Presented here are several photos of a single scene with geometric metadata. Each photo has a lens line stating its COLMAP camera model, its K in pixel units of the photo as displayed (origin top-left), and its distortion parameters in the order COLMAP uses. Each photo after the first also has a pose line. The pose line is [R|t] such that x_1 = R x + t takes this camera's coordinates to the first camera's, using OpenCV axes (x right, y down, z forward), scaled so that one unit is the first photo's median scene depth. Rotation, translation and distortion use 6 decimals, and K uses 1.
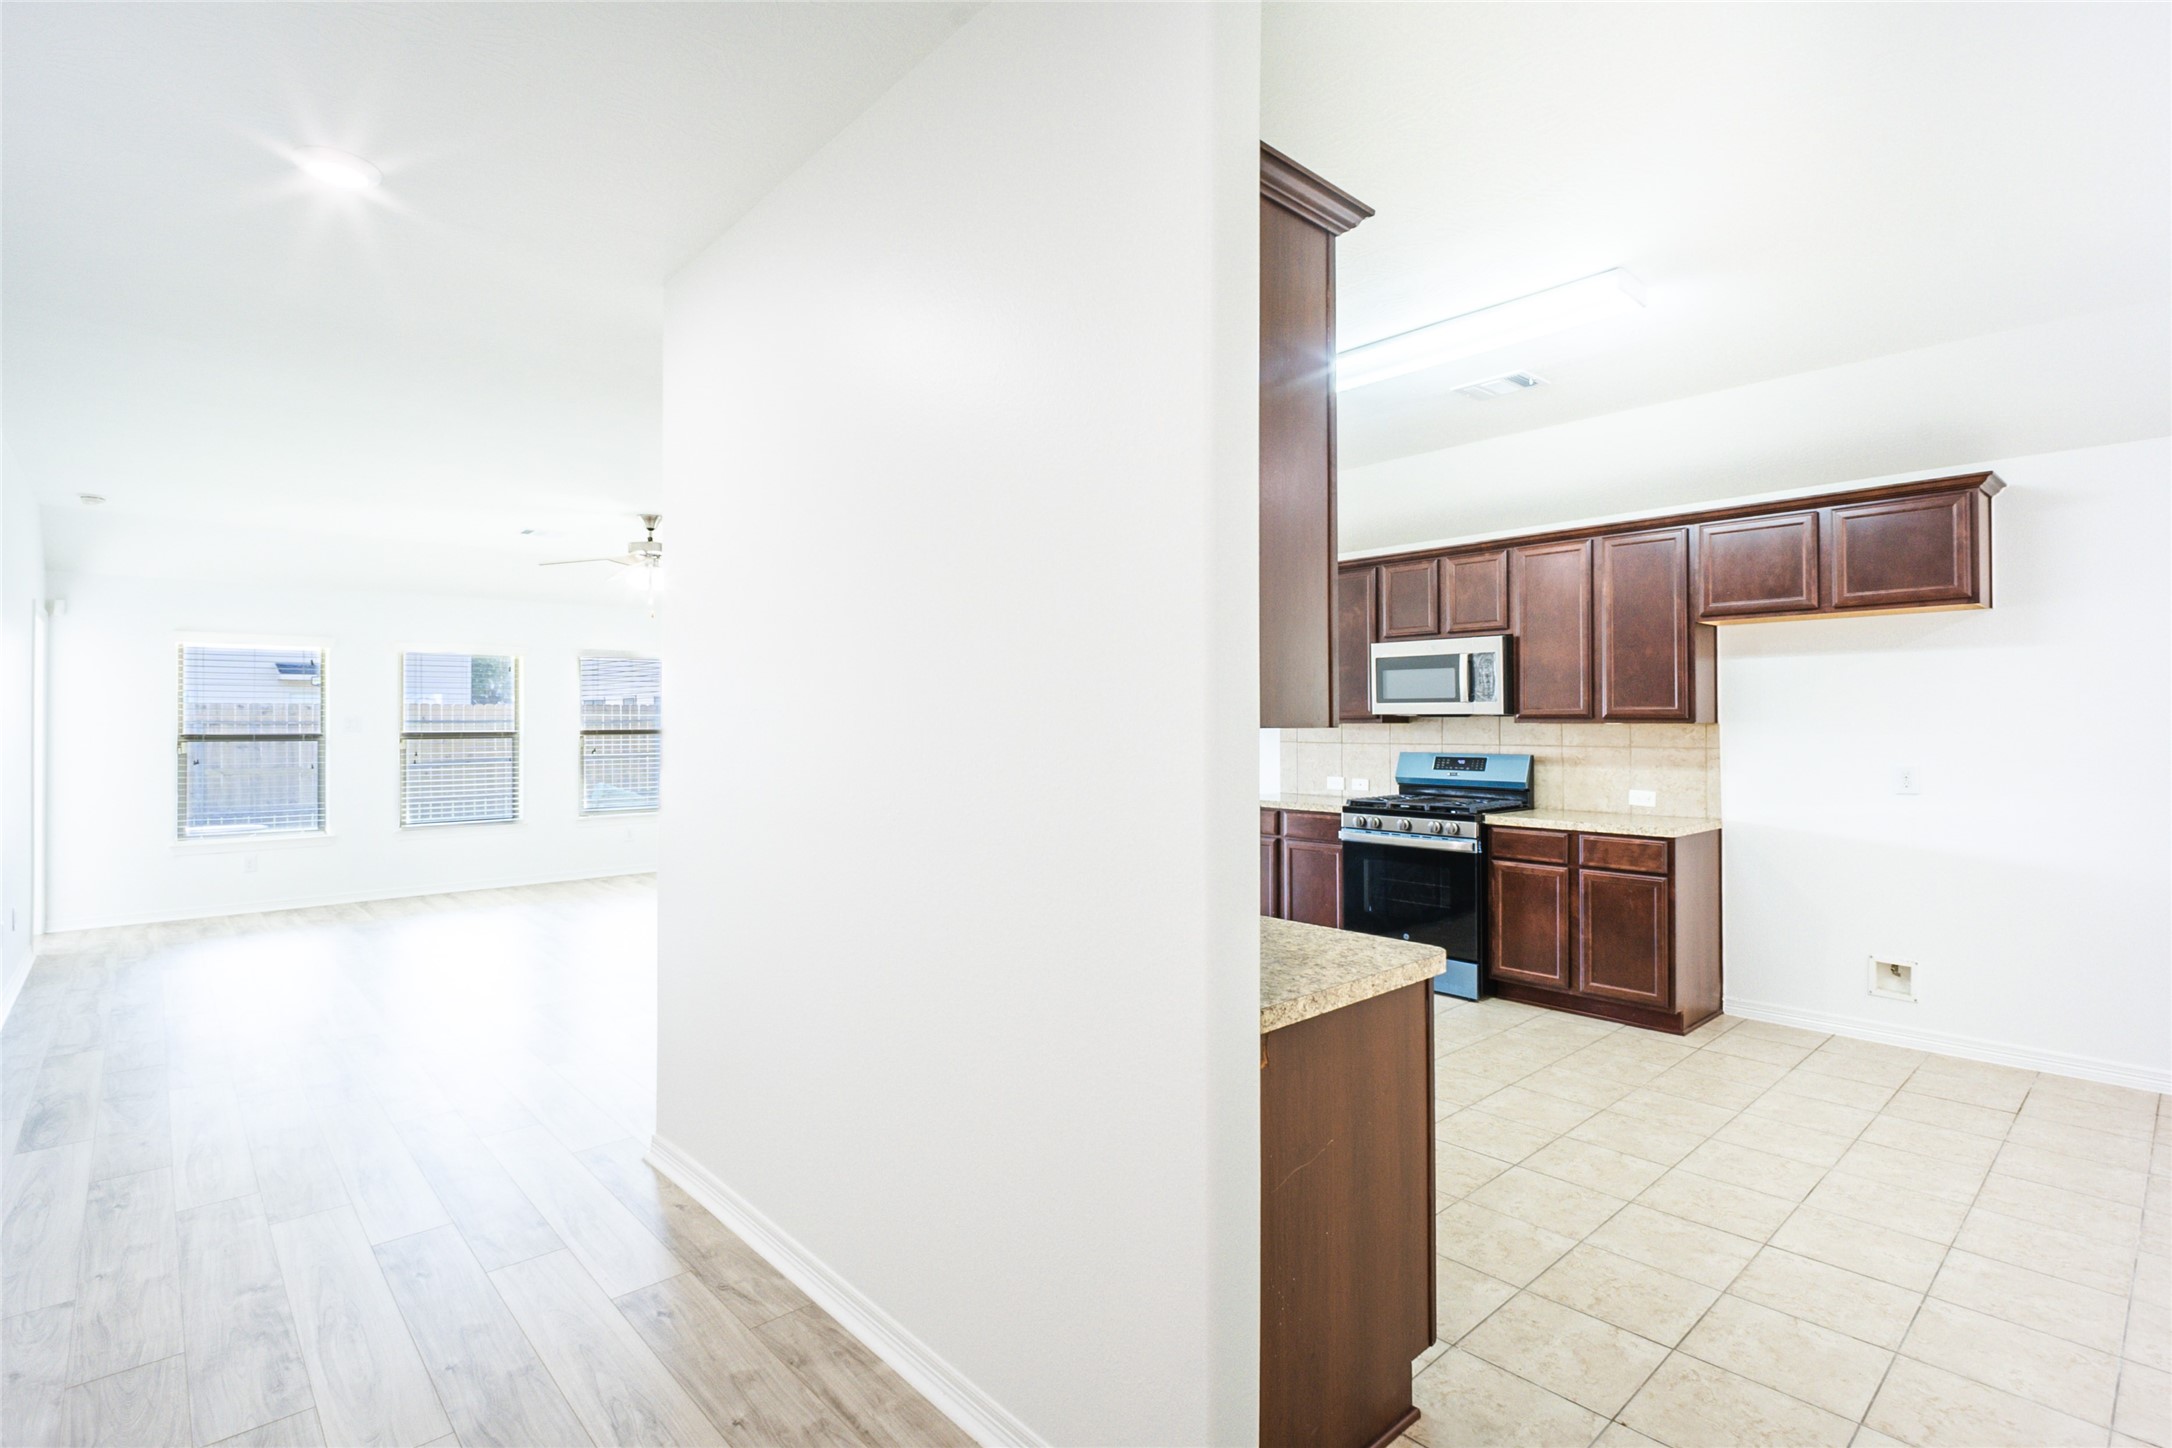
lens RADIAL K [[1055.1, 0, 1078.7], [0, 1055.1, 725.8], [0, 0, 1]] dist [-0.000870, -0.004924]
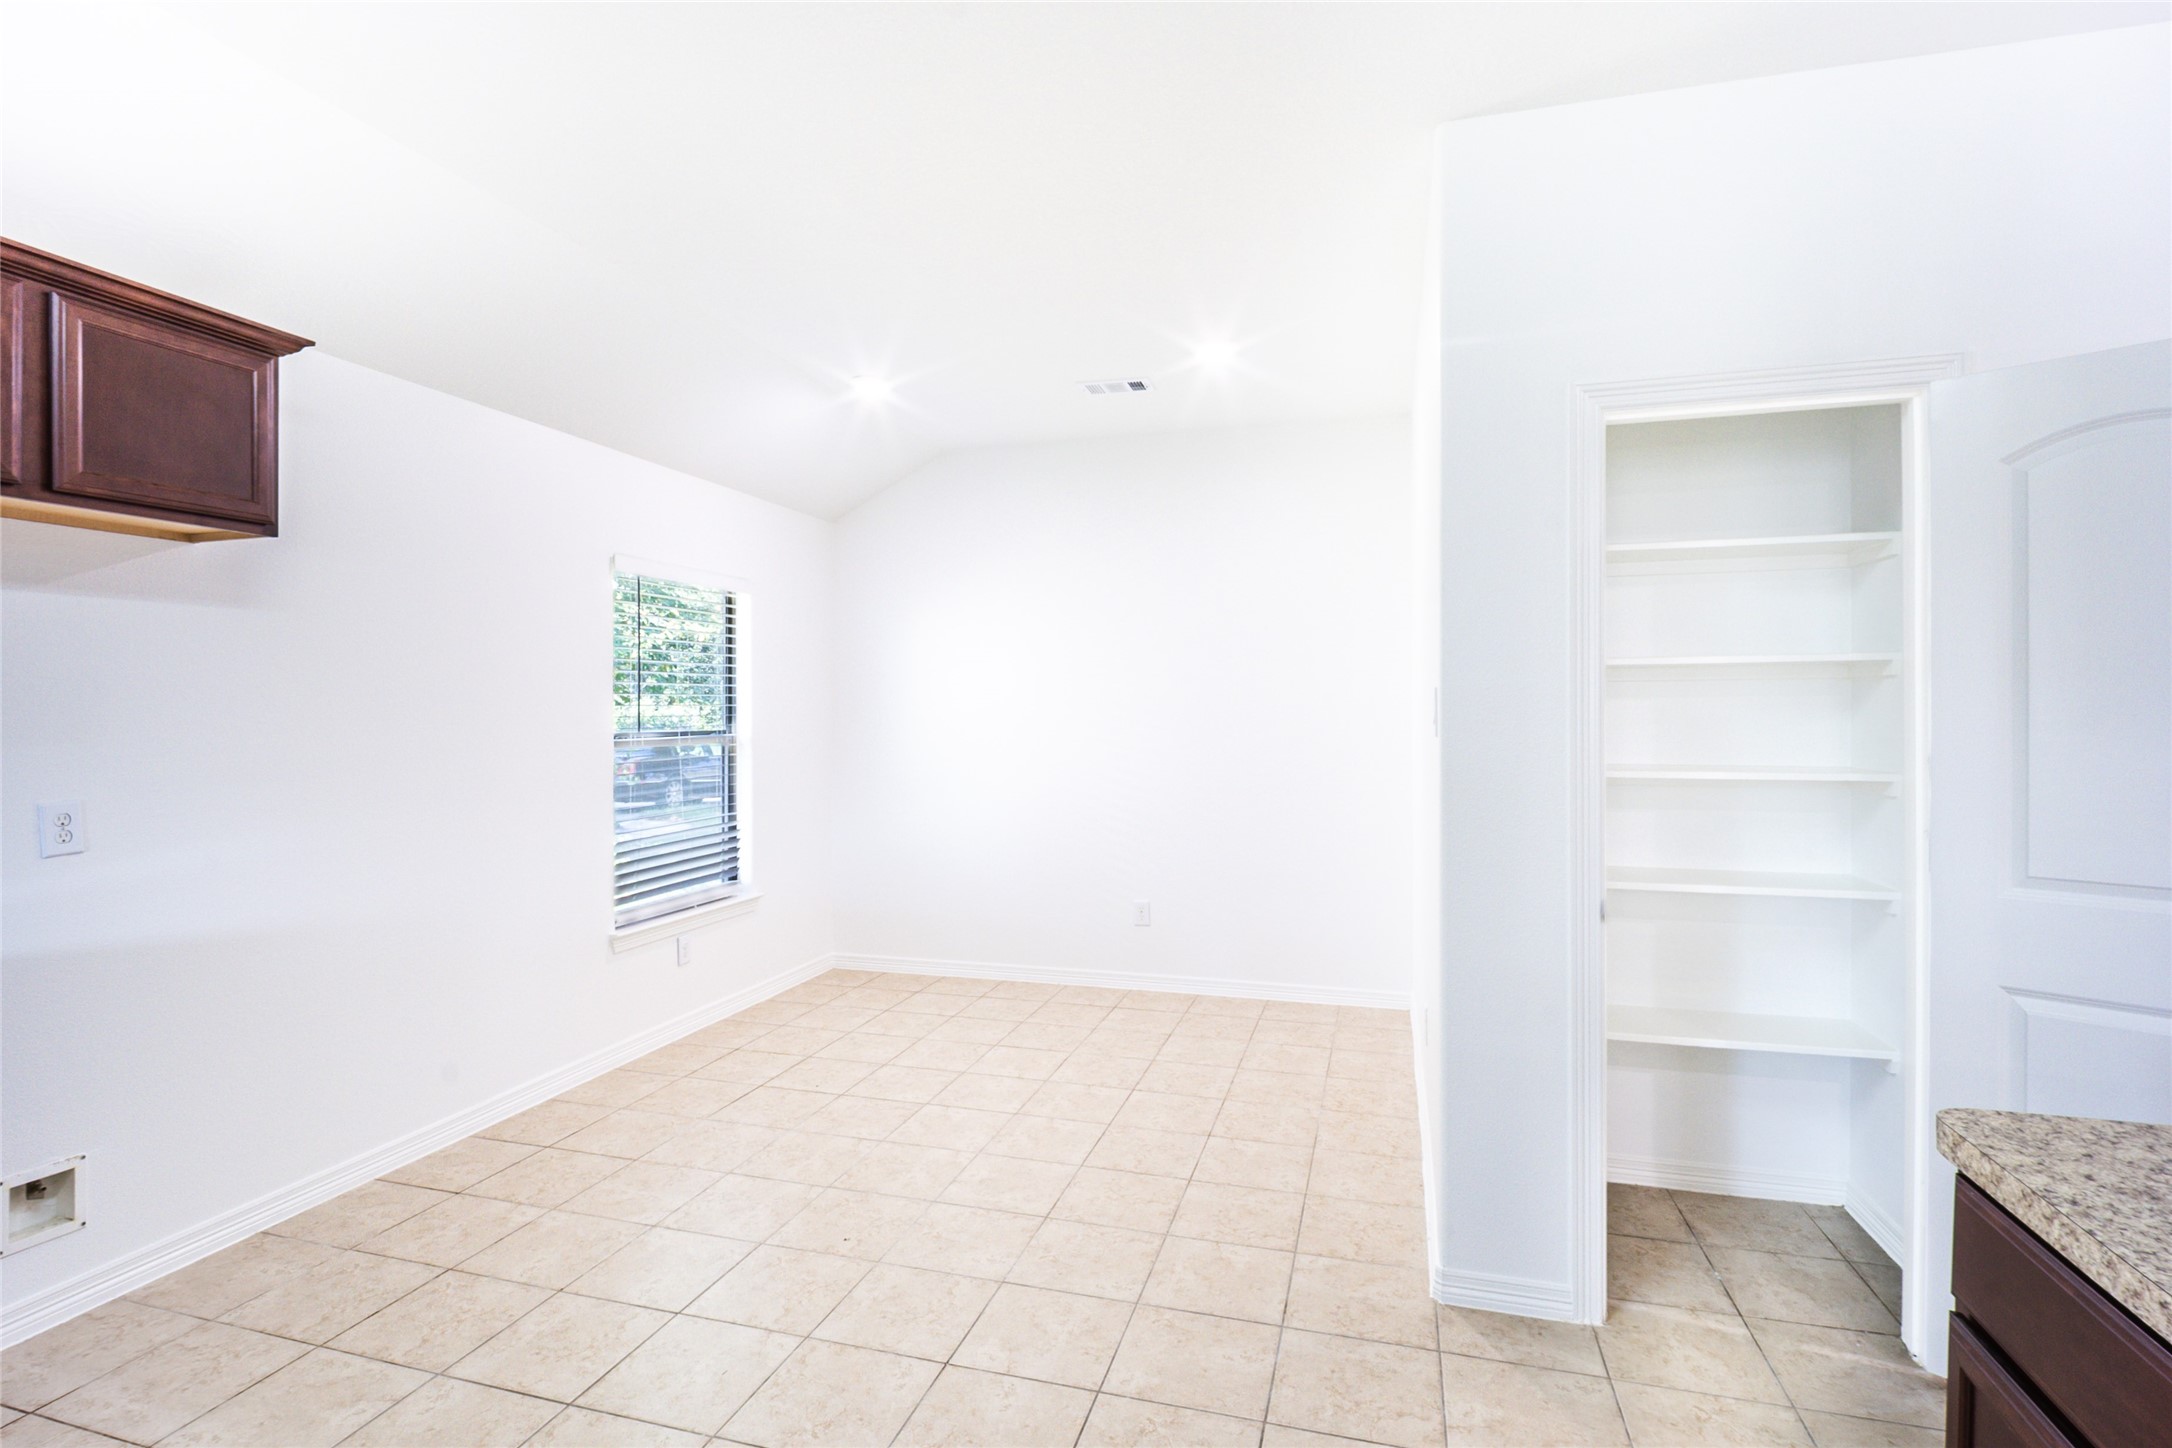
lens RADIAL K [[1055.1, 0, 1088.1], [0, 1055.1, 715.9], [0, 0, 1]] dist [-0.000870, -0.004924]
pose [[-0.523020, -0.000933, 0.852320, 0.053766], [0.008903, 0.999939, 0.006558, -0.006199], [-0.852274, 0.011018, -0.522980, 0.912581]]
